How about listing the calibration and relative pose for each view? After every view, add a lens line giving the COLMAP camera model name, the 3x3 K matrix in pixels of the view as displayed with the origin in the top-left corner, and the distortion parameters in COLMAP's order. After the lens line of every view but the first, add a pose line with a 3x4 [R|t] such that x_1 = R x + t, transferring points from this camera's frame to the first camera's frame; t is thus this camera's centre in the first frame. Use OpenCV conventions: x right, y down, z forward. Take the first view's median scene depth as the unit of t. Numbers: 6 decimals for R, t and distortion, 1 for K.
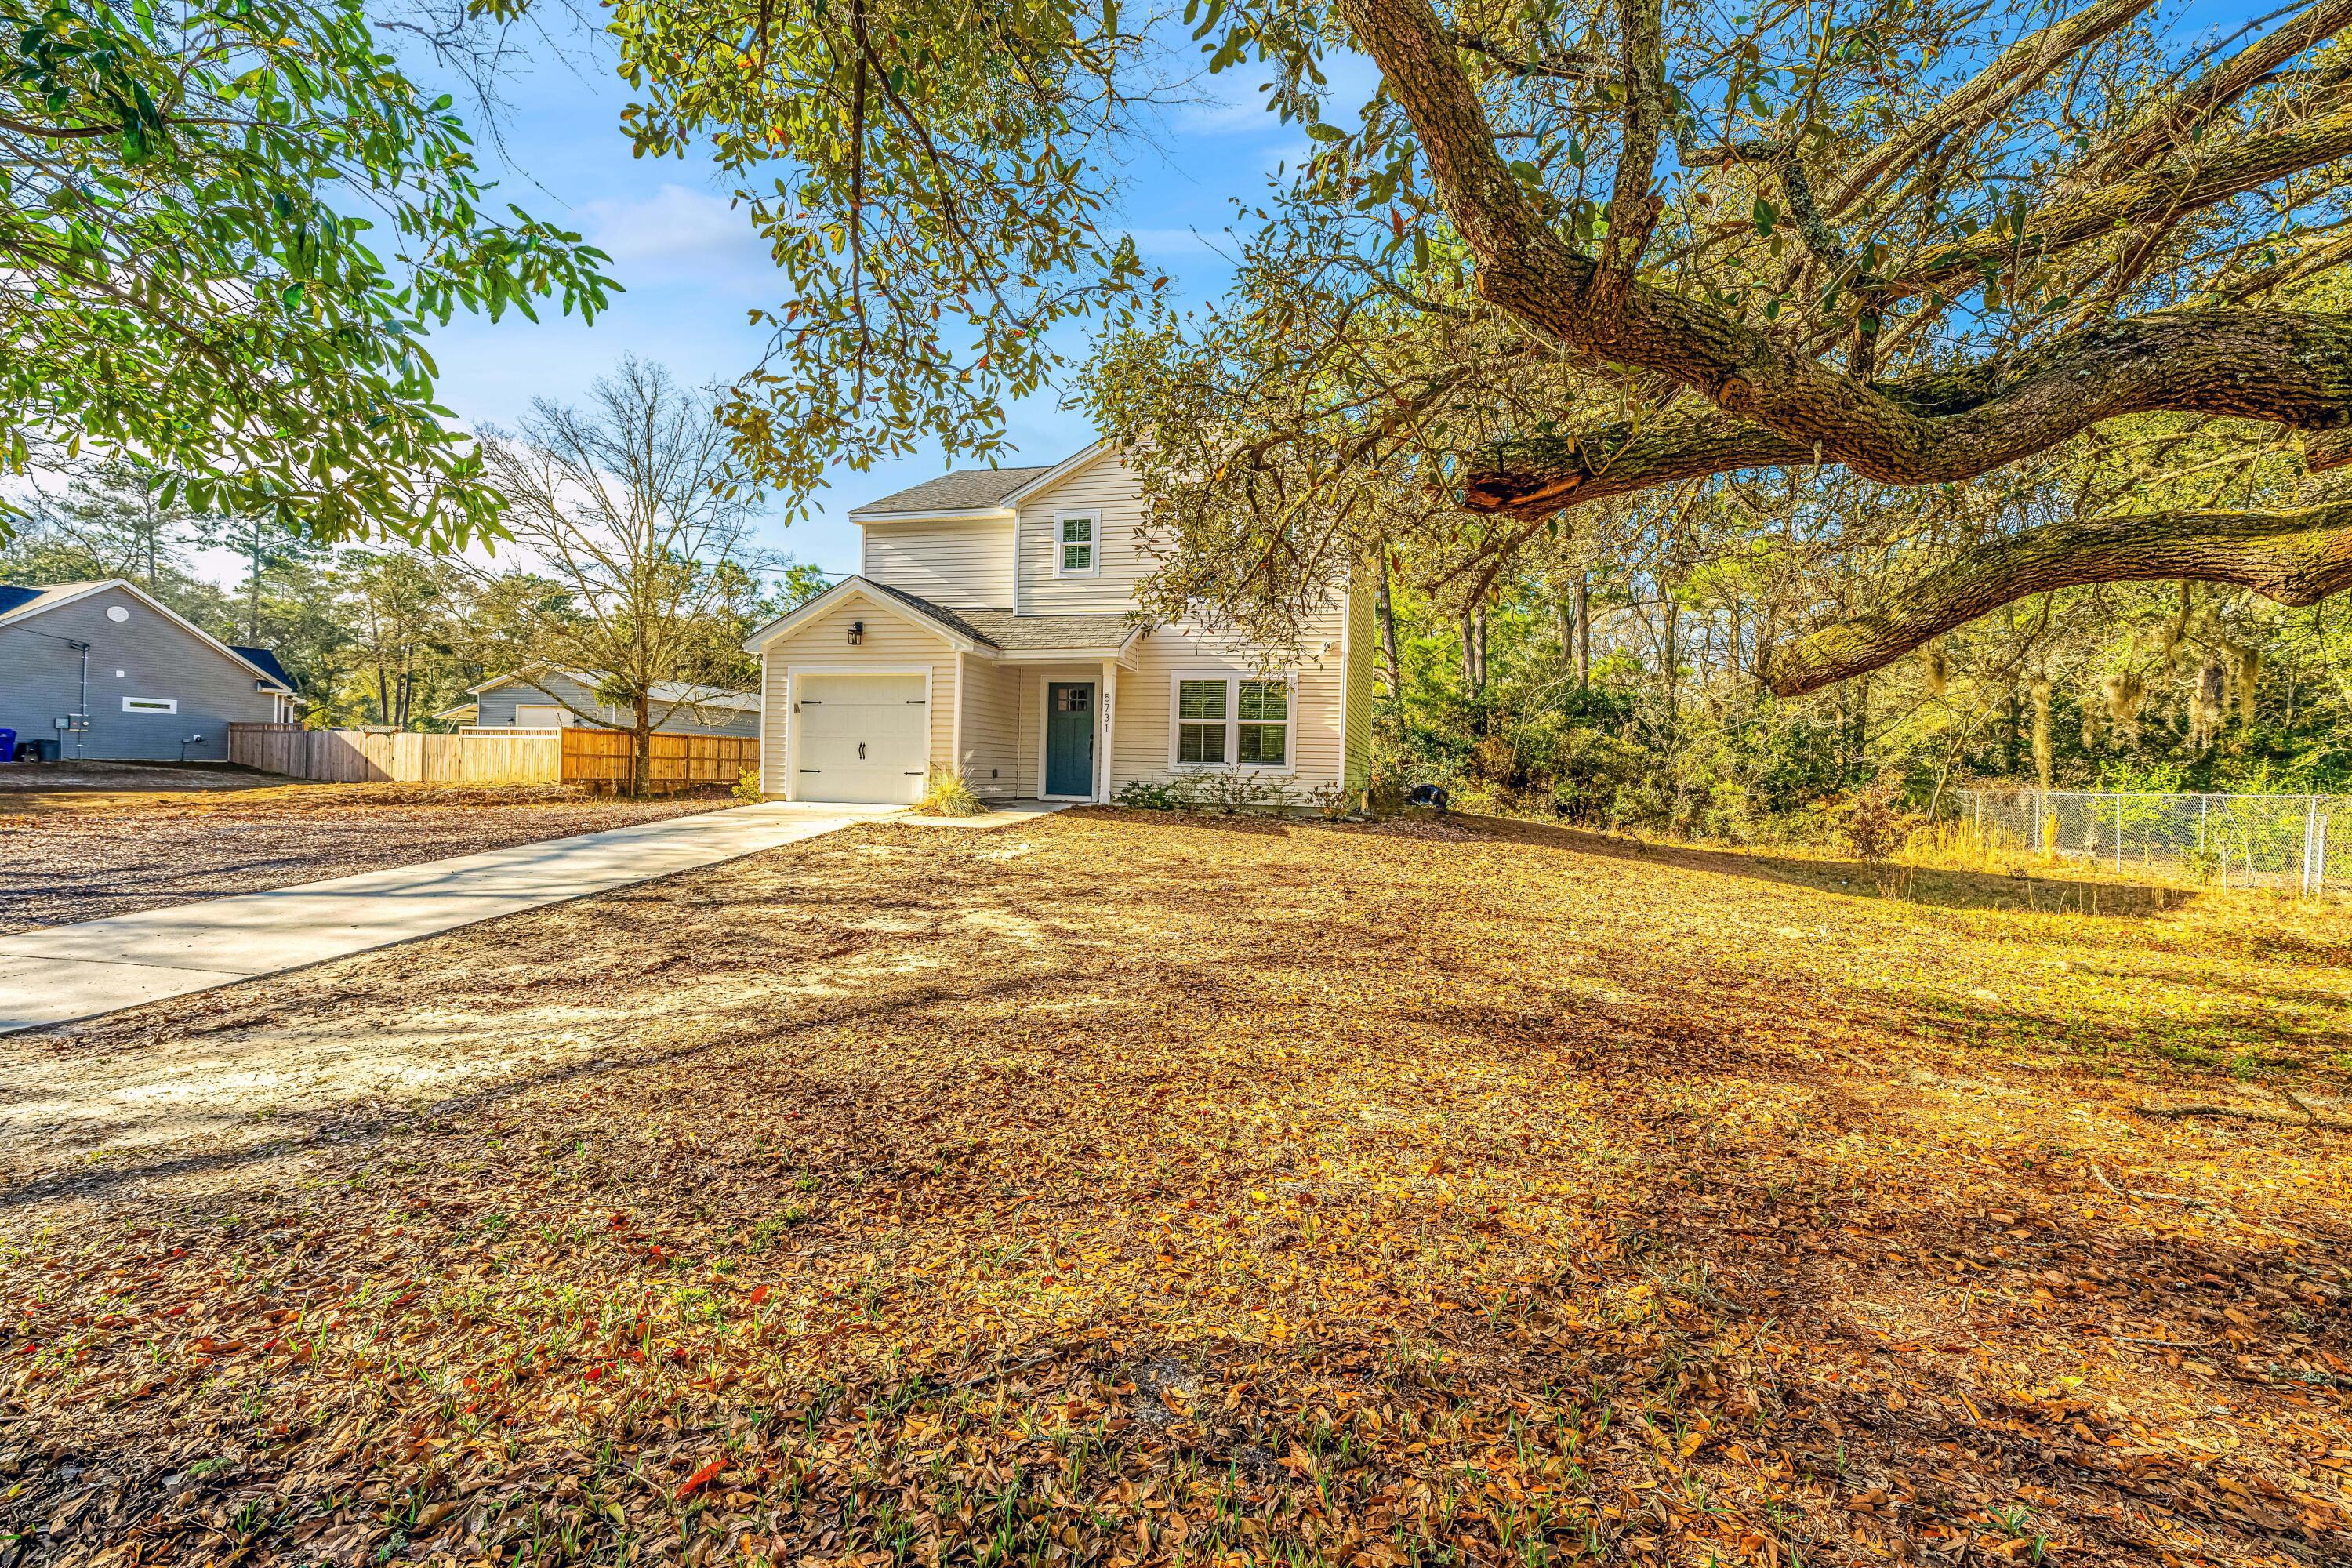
lens RADIAL K [[961.6, 0, 1170.5], [0, 961.6, 778.4], [0, 0, 1]] dist [-0.000103, -0.000353]
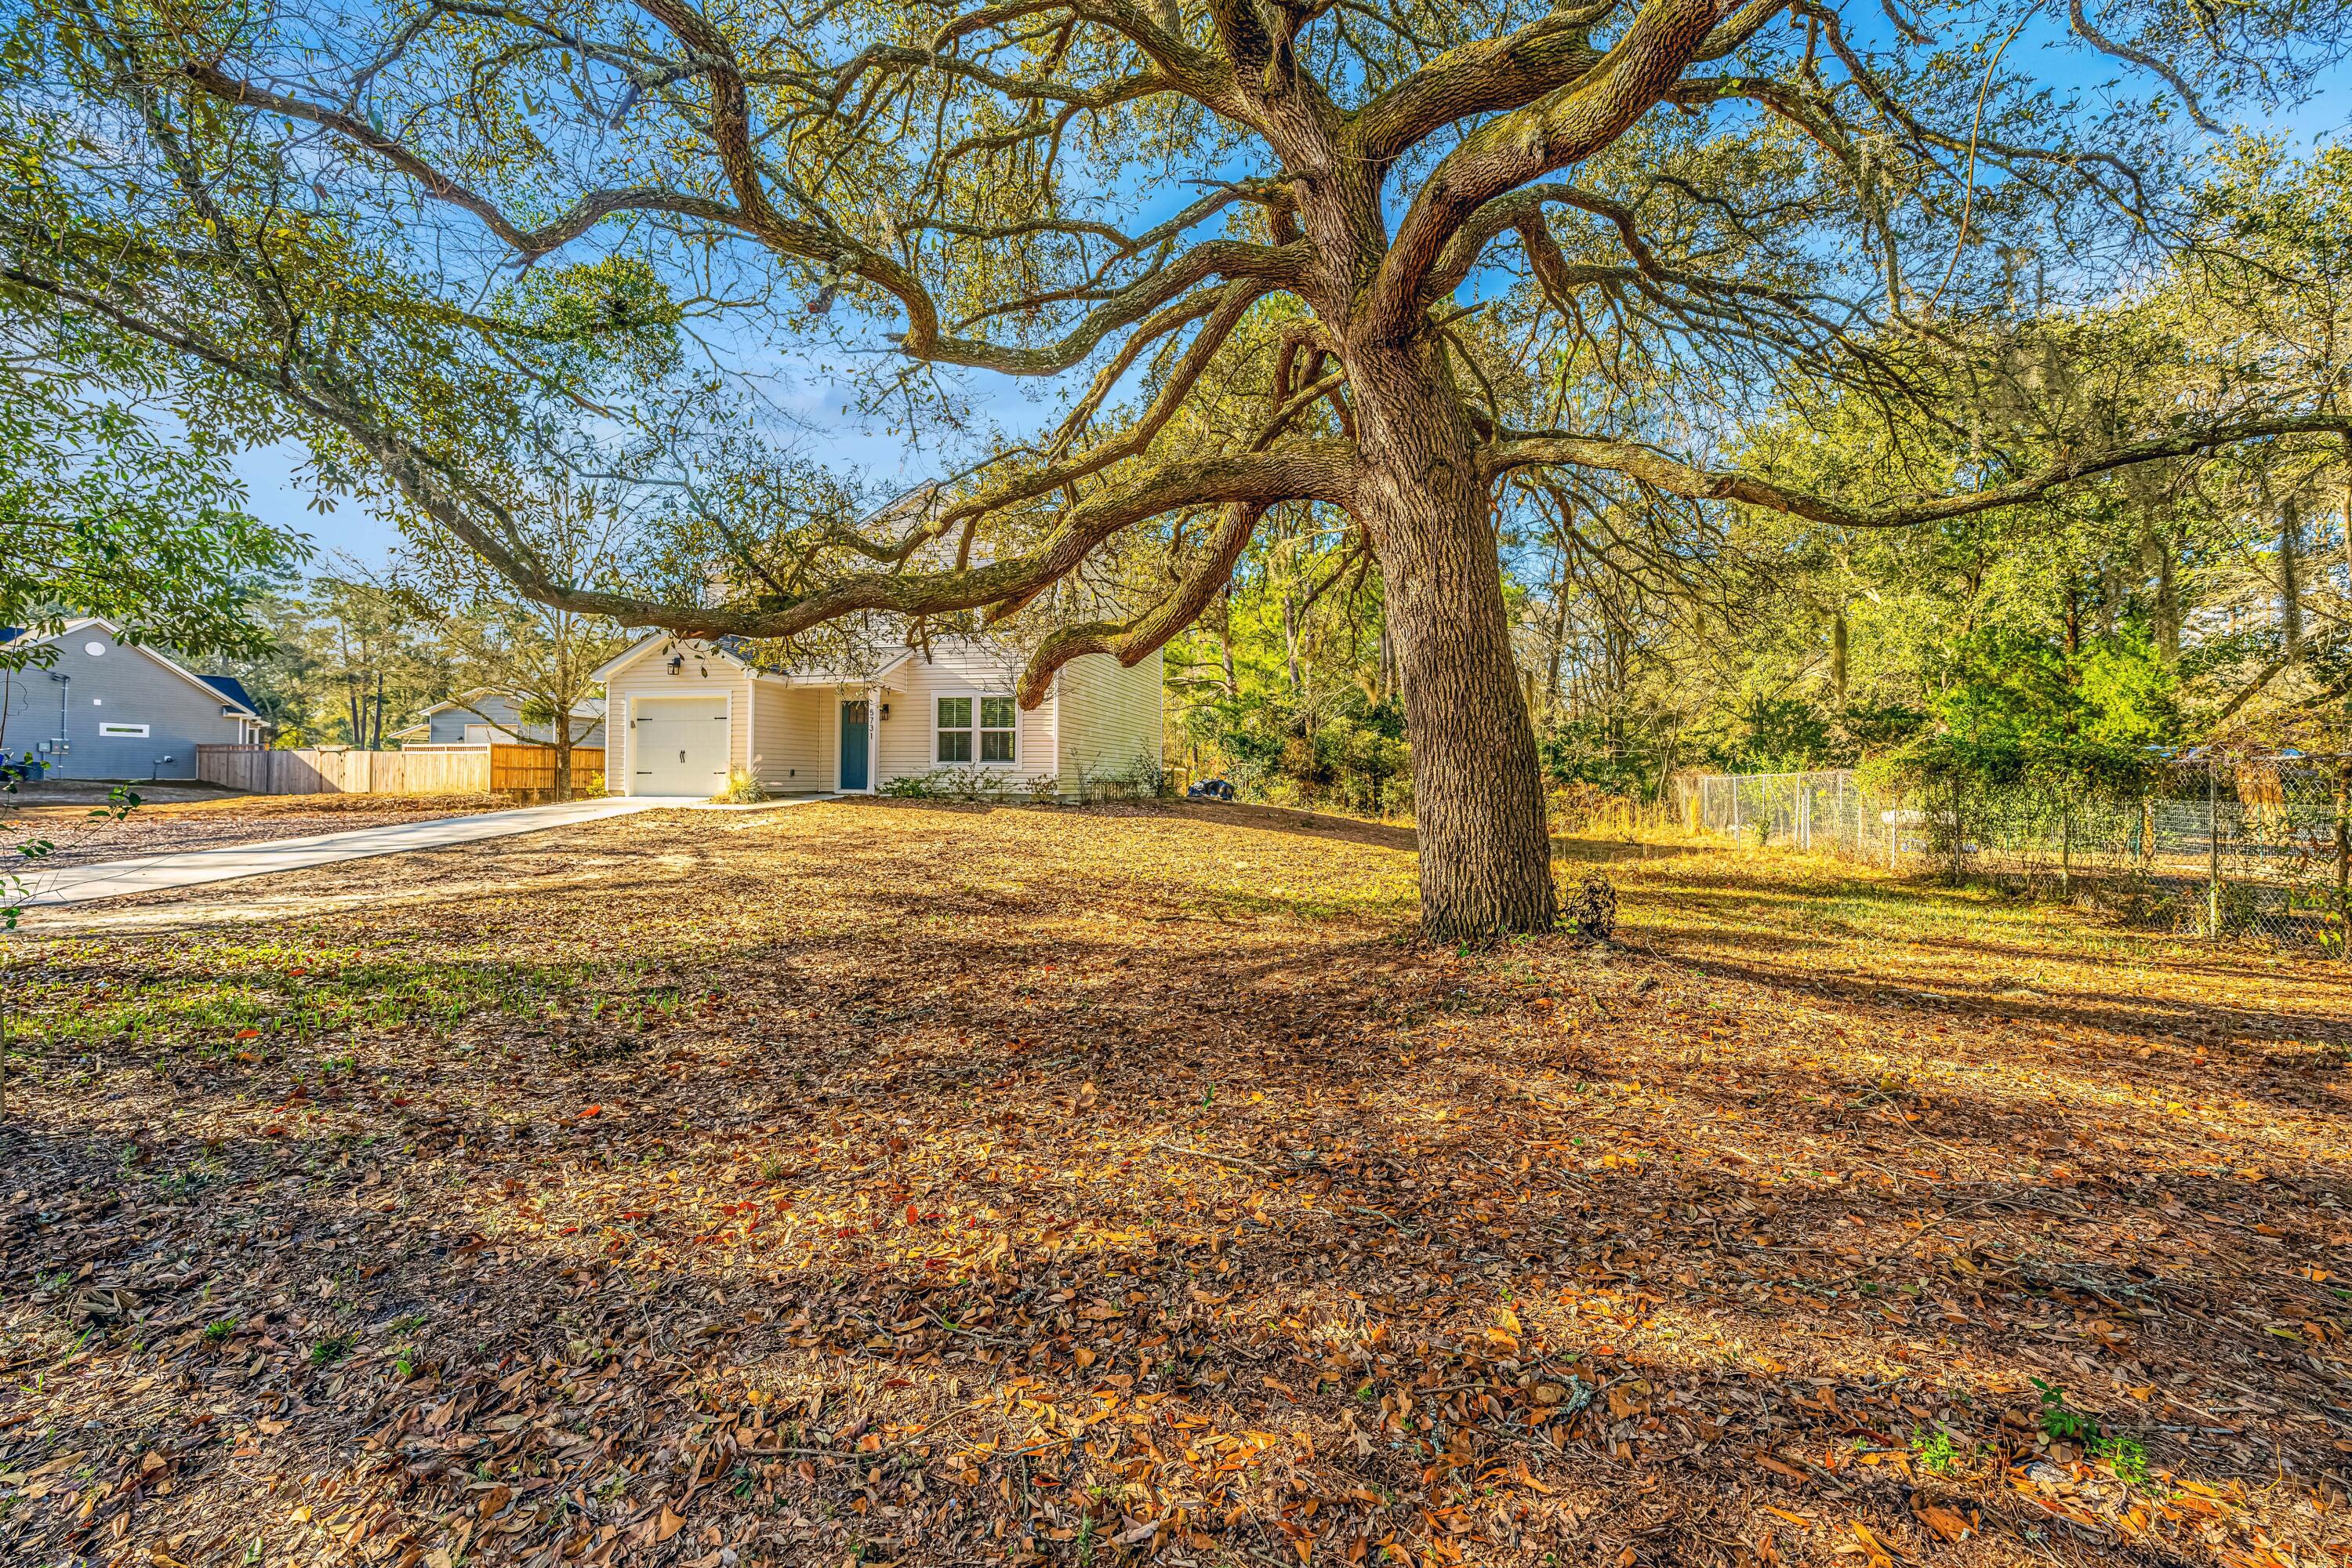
lens RADIAL K [[961.6, 0, 1178.9], [0, 961.6, 776.9], [0, 0, 1]] dist [-0.000103, -0.000353]
pose [[0.999767, -0.015475, 0.015064, 0.184949], [0.015650, 0.999811, -0.011569, 0.013748], [-0.014882, 0.011802, 0.999820, -0.170773]]
